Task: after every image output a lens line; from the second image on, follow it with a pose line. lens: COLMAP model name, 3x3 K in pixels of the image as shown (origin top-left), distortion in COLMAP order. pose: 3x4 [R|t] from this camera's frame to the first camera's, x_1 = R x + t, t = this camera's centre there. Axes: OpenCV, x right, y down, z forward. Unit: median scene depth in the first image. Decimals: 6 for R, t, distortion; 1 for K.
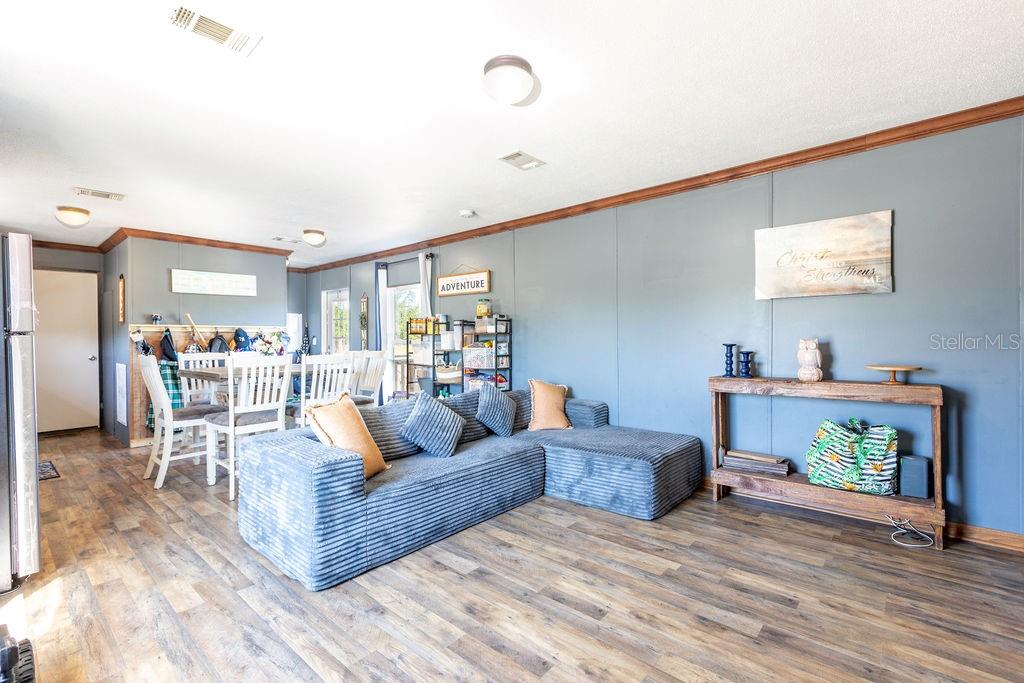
lens RADIAL K [[461.5, 0, 512.0], [0, 461.5, 341.5], [0, 0, 1]] dist [0.000422, -0.000490]
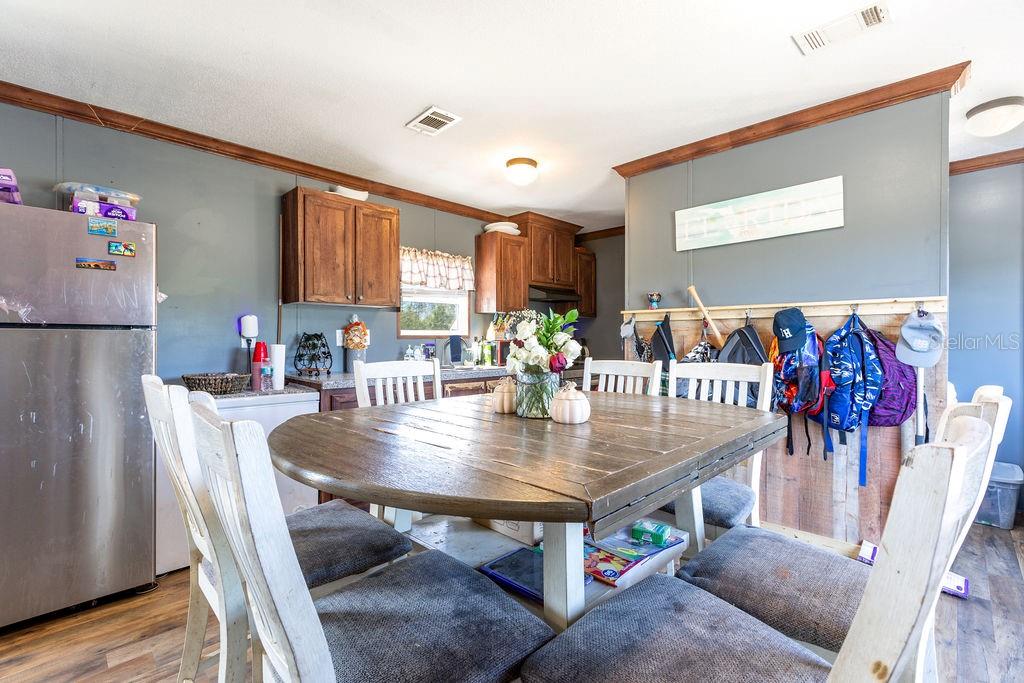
lens RADIAL K [[461.5, 0, 512.0], [0, 461.5, 341.5], [0, 0, 1]] dist [0.000422, -0.000490]
pose [[-0.050819, 0.017840, -0.998549, -0.153777], [-0.004876, 0.999824, 0.018111, -0.004628], [0.998696, 0.005789, -0.050723, 0.833447]]
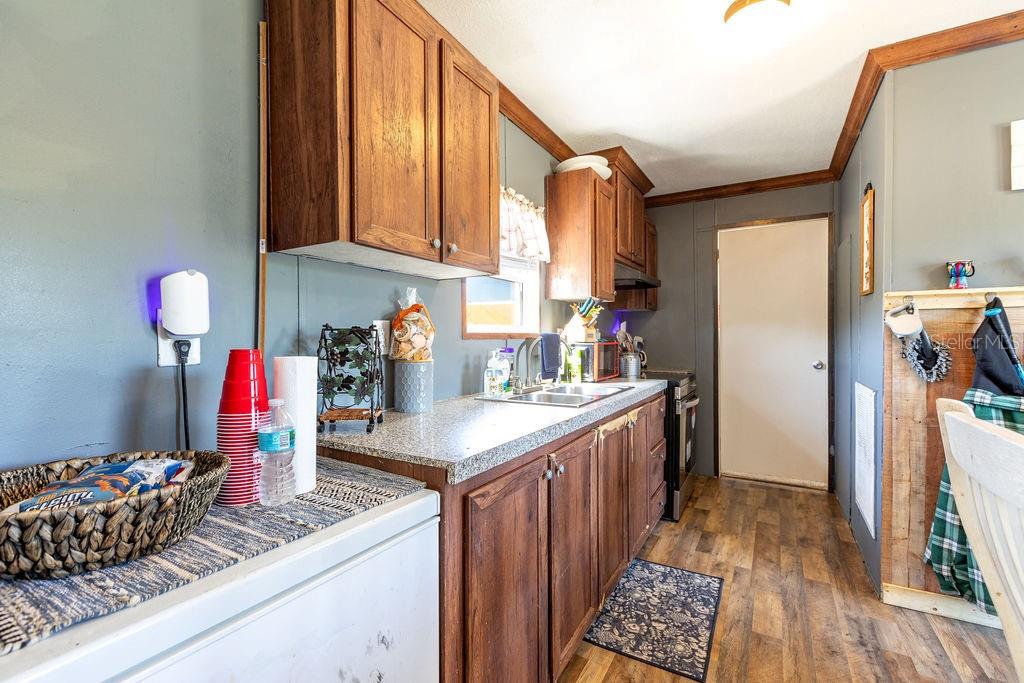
lens RADIAL K [[461.5, 0, 512.0], [0, 461.5, 341.5], [0, 0, 1]] dist [0.000422, -0.000490]
pose [[0.205602, 0.012562, -0.978555, -0.483340], [-0.004975, 0.999918, 0.011790, 0.001698], [0.978623, 0.002445, 0.205647, 0.577413]]
